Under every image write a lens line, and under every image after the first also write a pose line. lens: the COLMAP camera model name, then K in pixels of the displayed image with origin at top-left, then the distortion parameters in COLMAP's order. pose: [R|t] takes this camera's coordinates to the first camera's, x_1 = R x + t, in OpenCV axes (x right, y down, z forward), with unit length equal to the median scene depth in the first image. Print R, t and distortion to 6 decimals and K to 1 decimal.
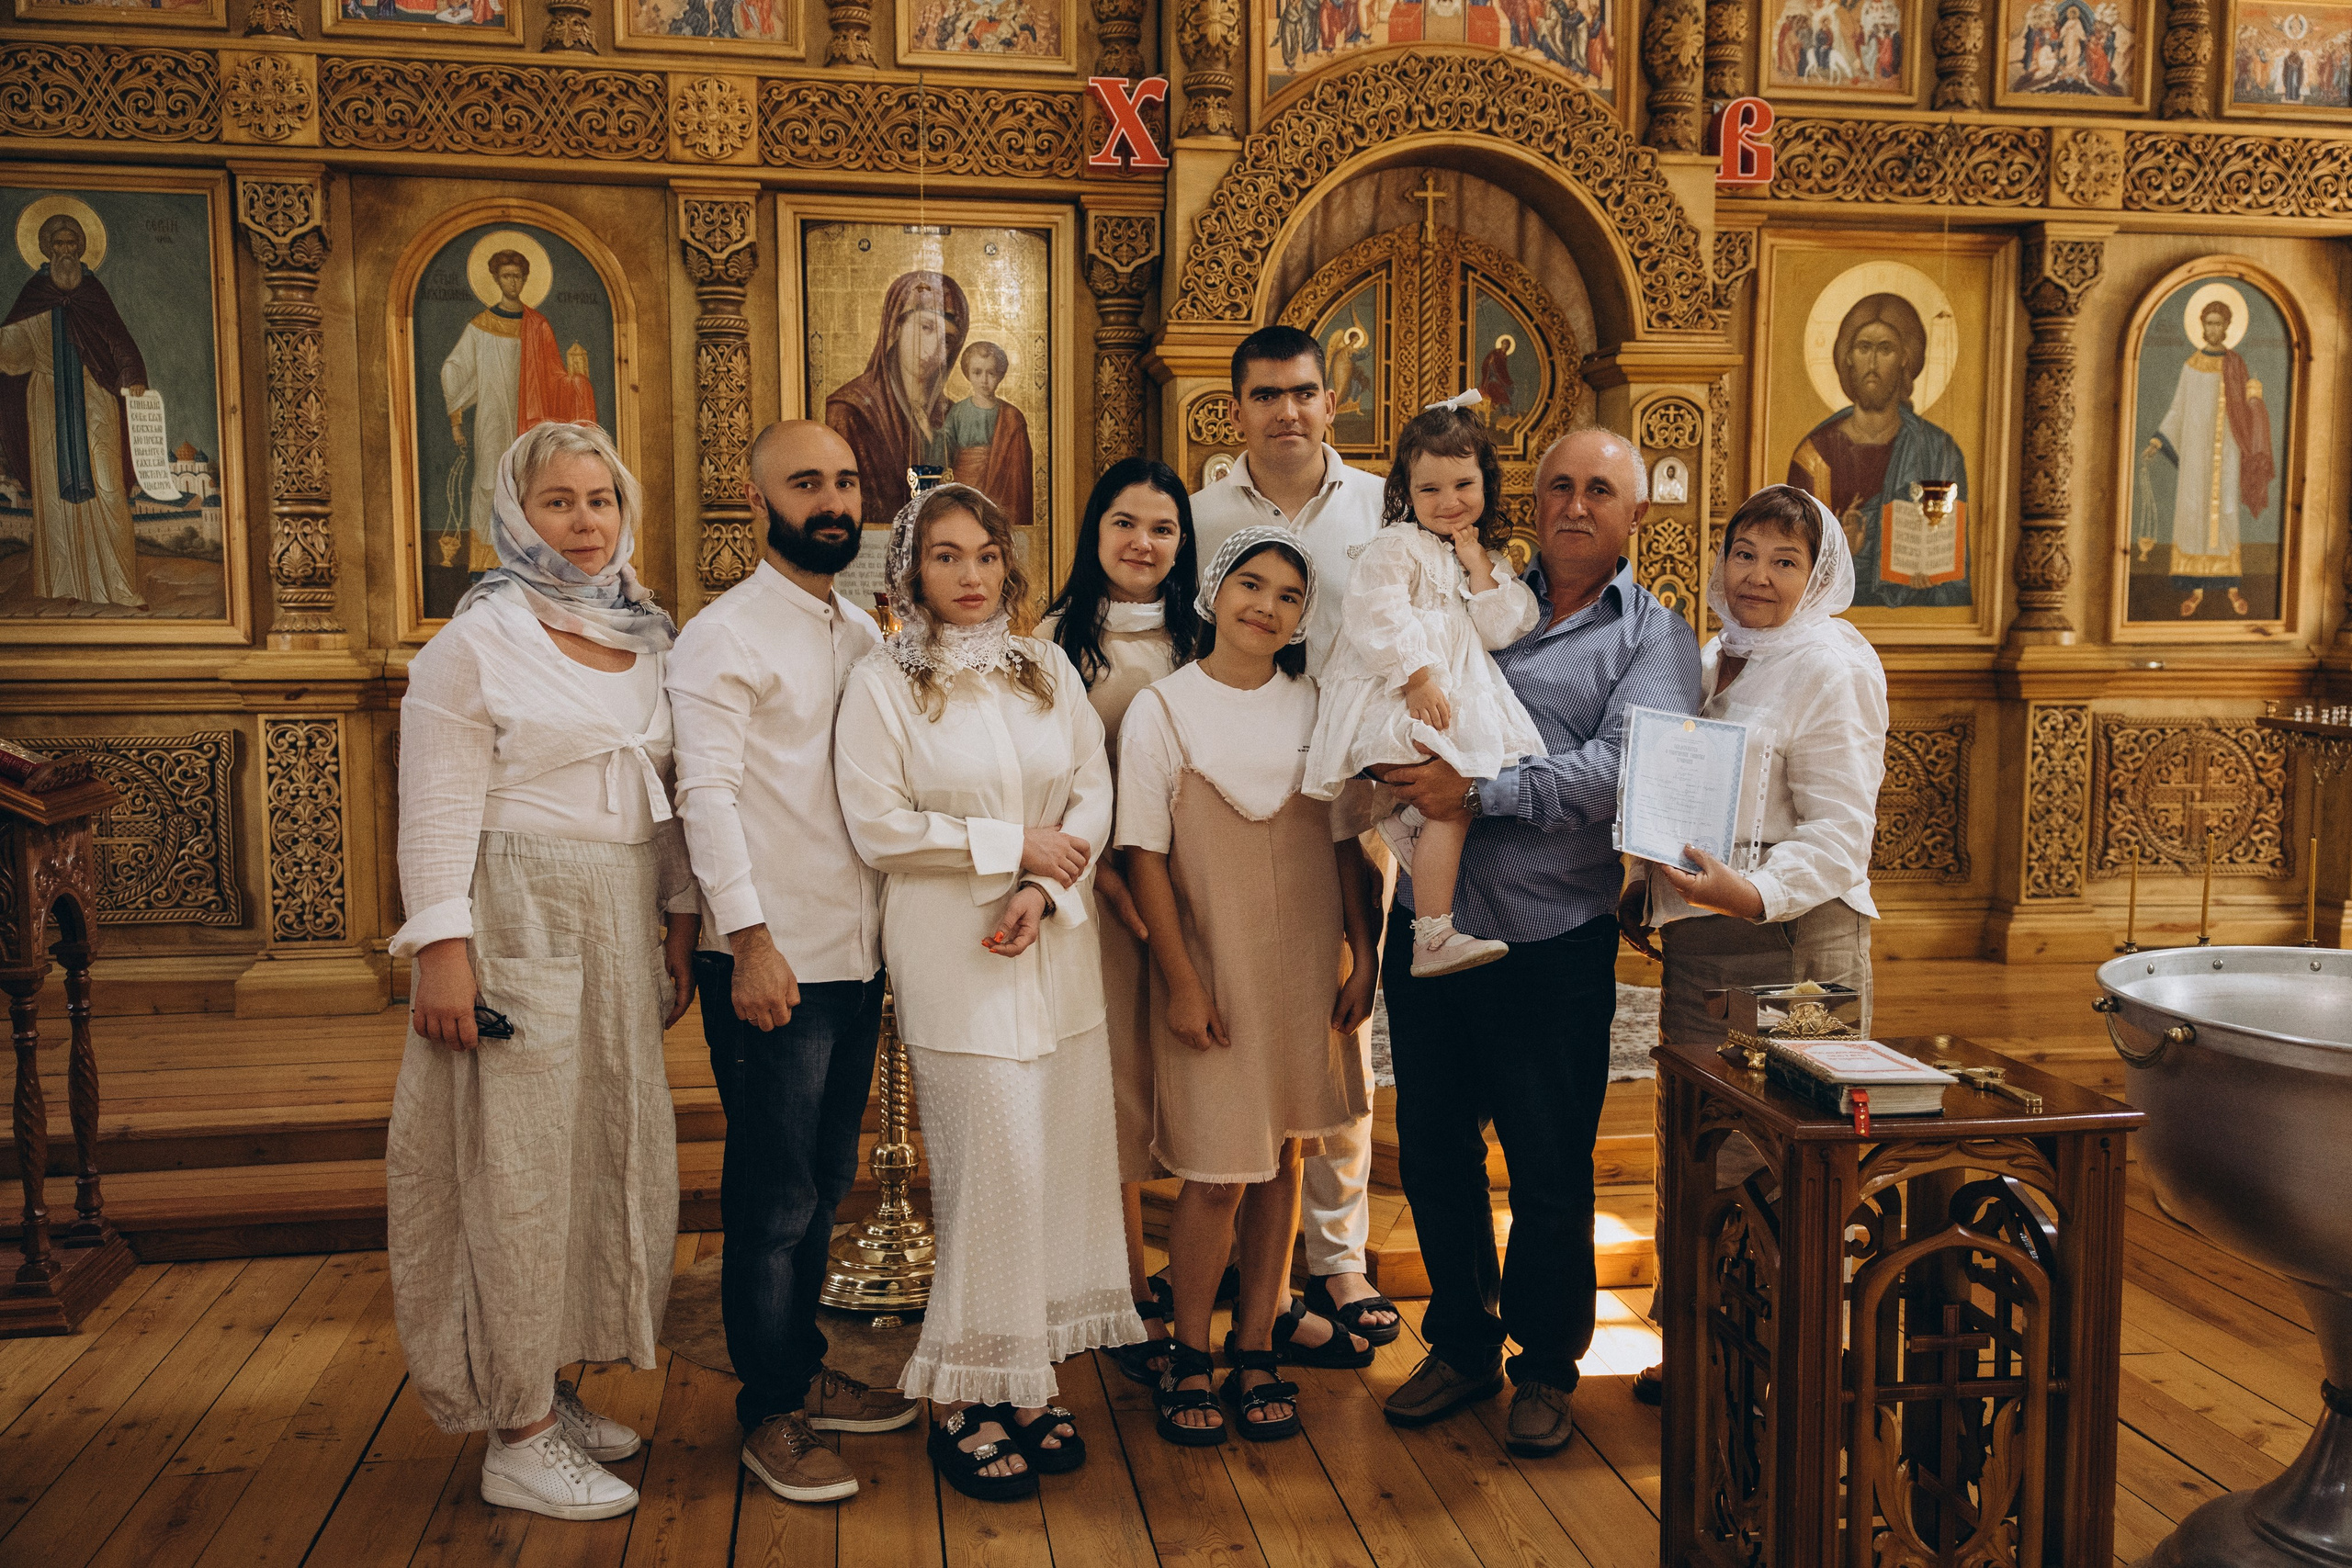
lens RADIAL K [[2066.6, 0, 1174.6], [0, 2066.6, 796.3], [0, 0, 1]] dist [0.046706, -0.034808]
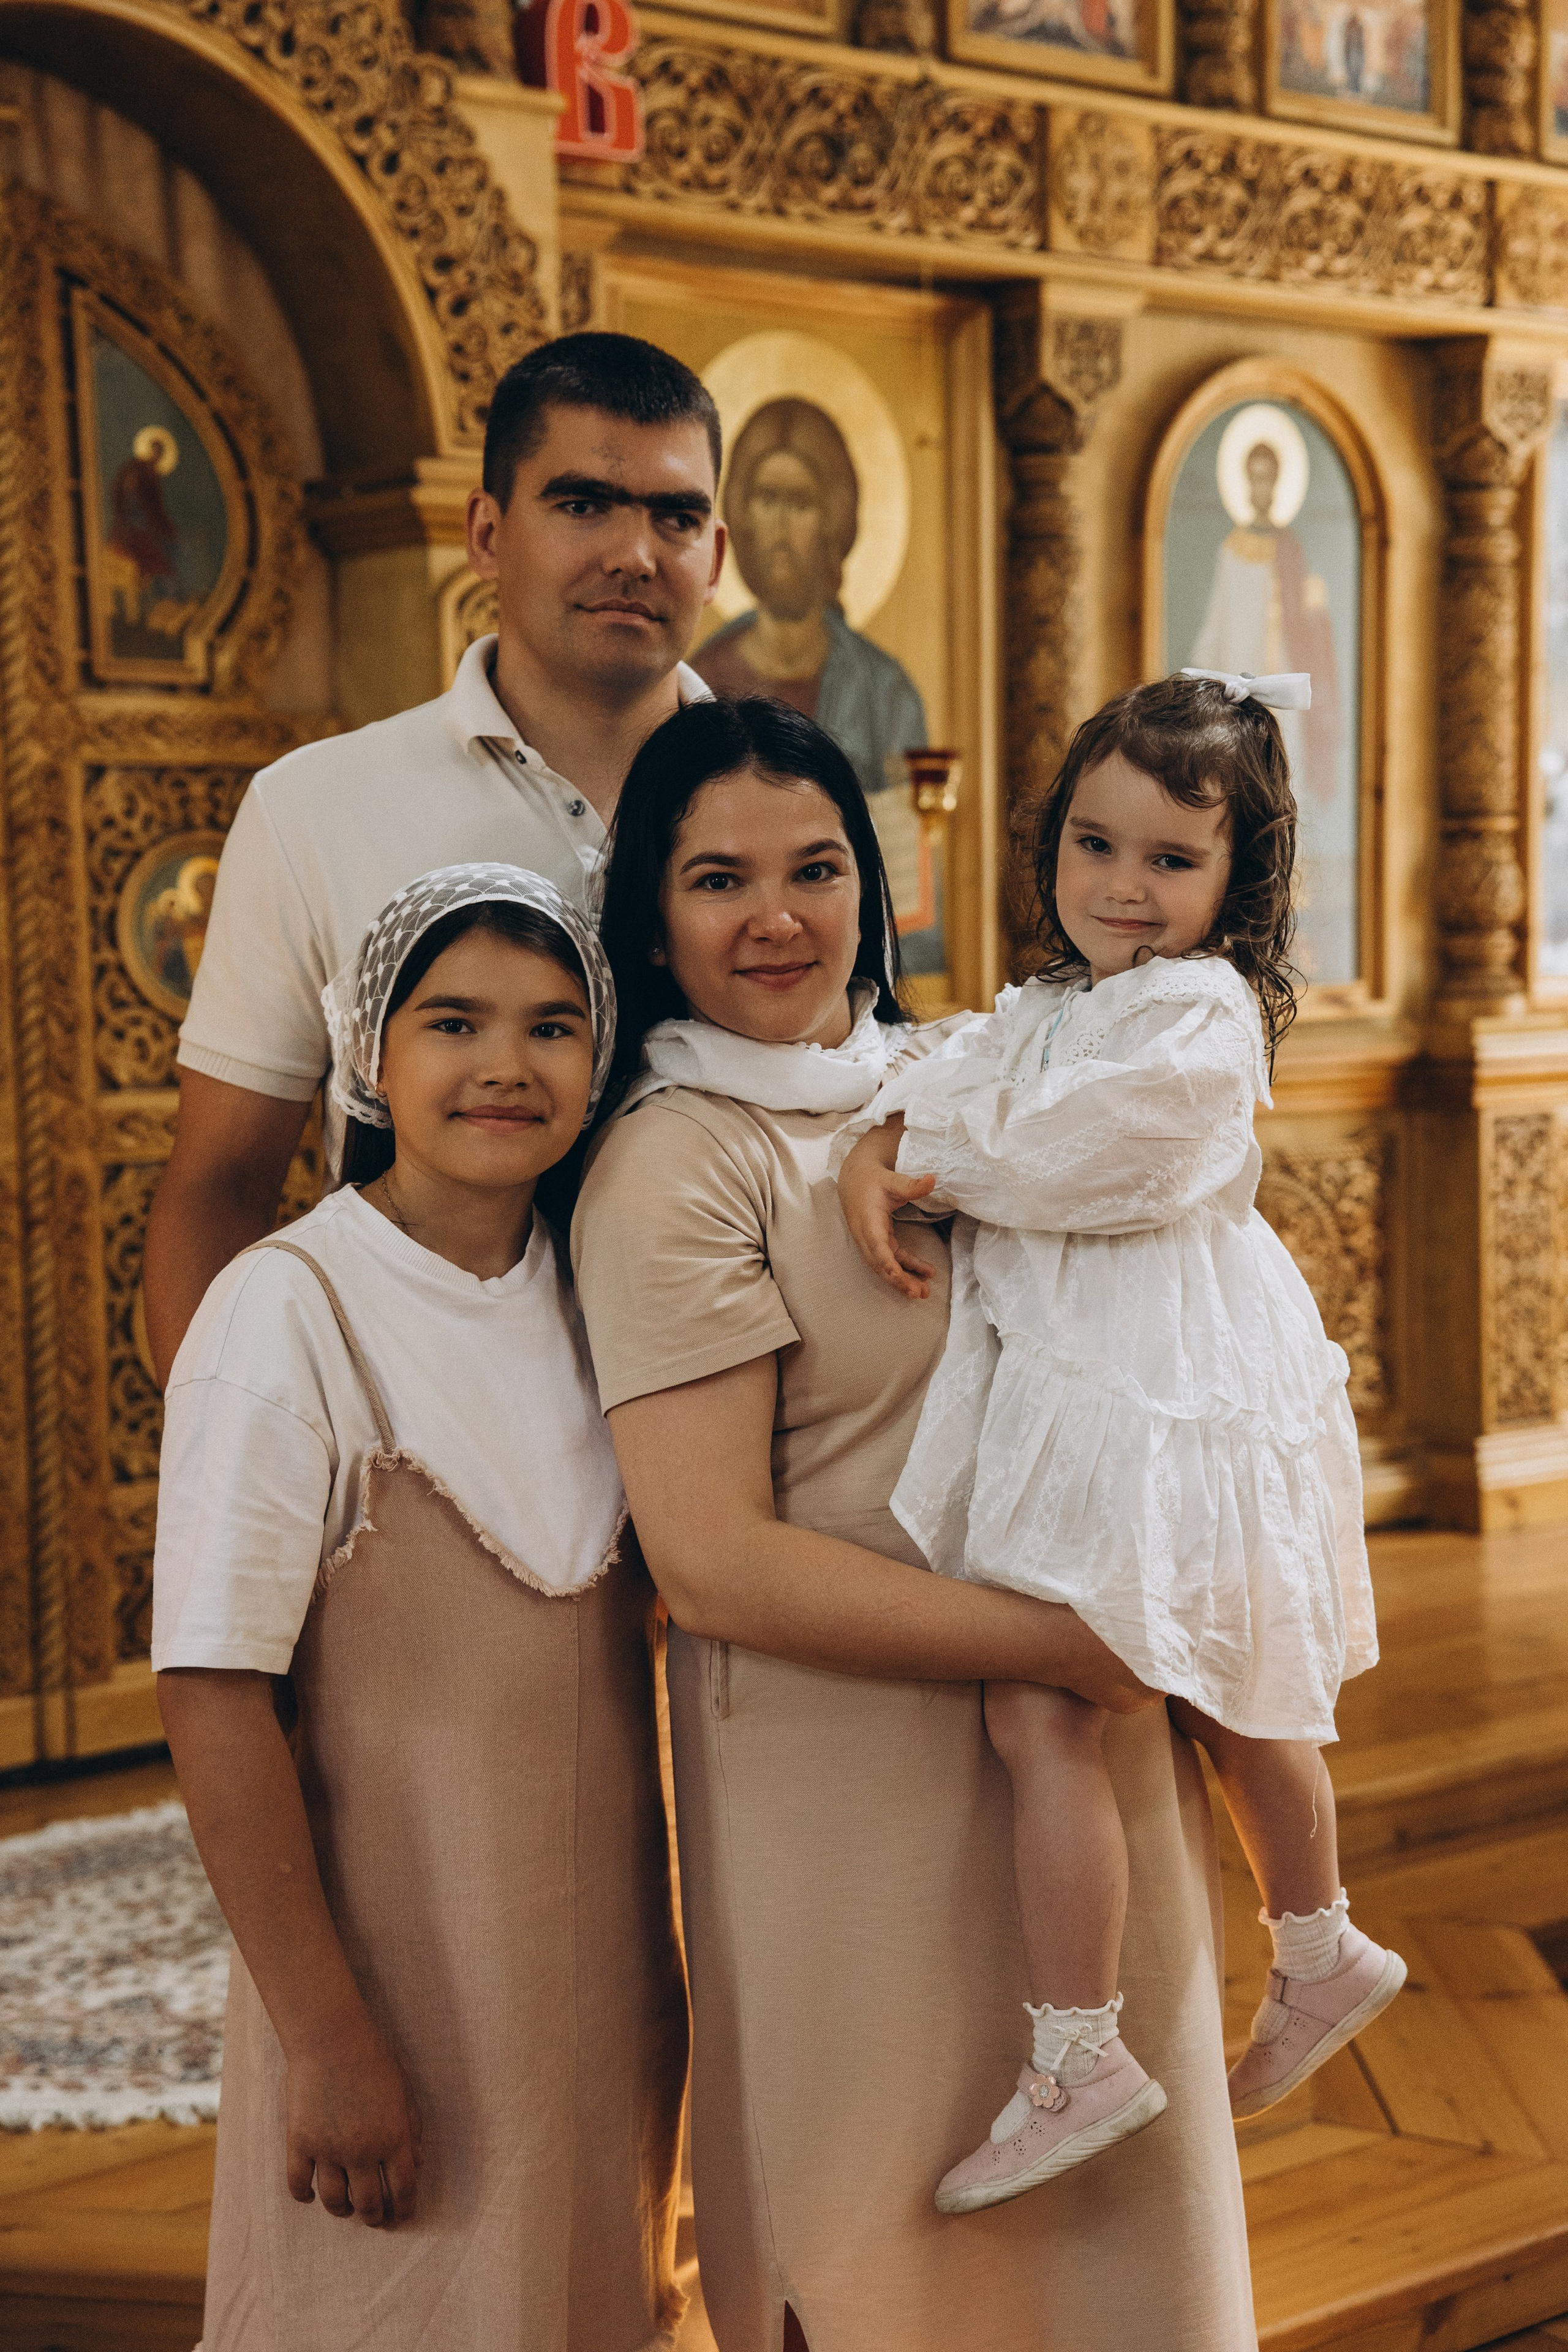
lens RADIAL K [[3508.1, 0, 764.5], [0, 3508.1, 1181.4], [0, 0, 1]] dist [0.264261, 0.000000]
pose [[0.871994, -0.054308, 0.486494, -0.130871], [0.066126, 0.997786, -0.007141, -0.034740], [-0.485029, 0.038397, 0.873654, 0.221309]]
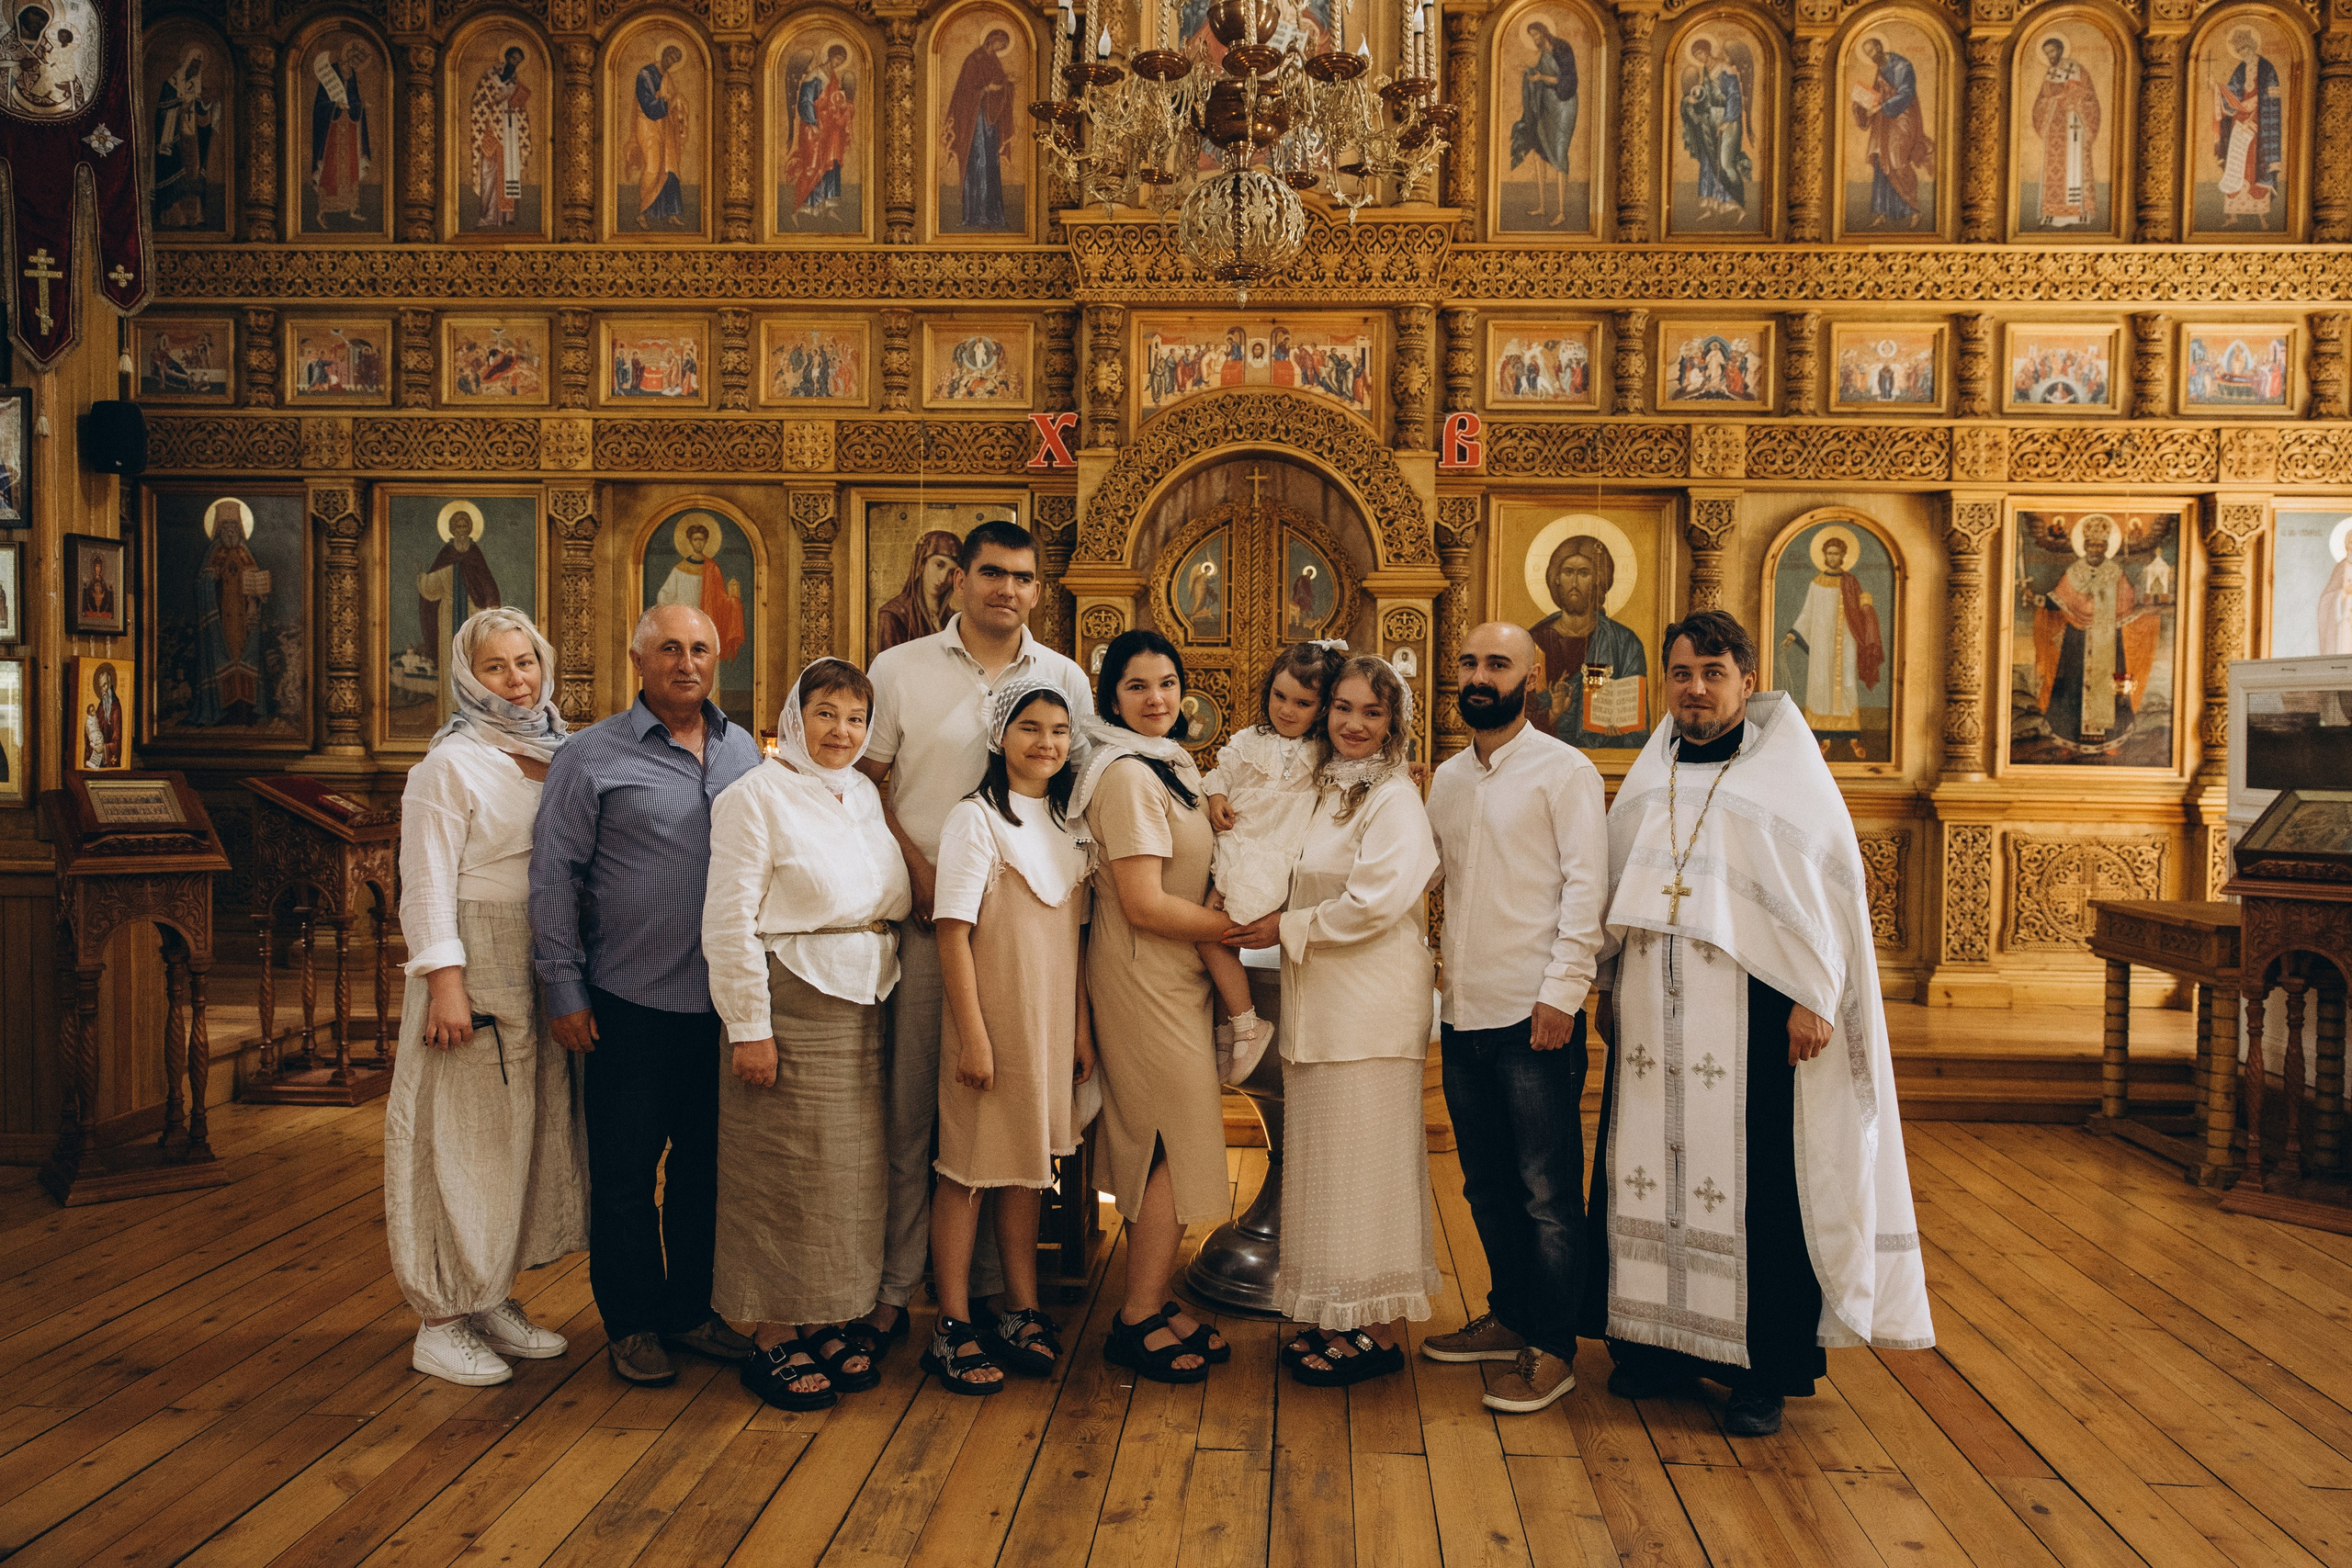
lens RADIAL K [[1731.8, 0, 1162.9], [0, 1731.8, 797.5], [0, 0, 1]] dist [-0.015569, 0.070600]
pose [[0.974968, 0.023440, -0.221104, 0.346471], [-0.034641, 0.998298, -0.046917, 0.011507], [0.219628, 0.053402, 0.974121, -0.261499]]
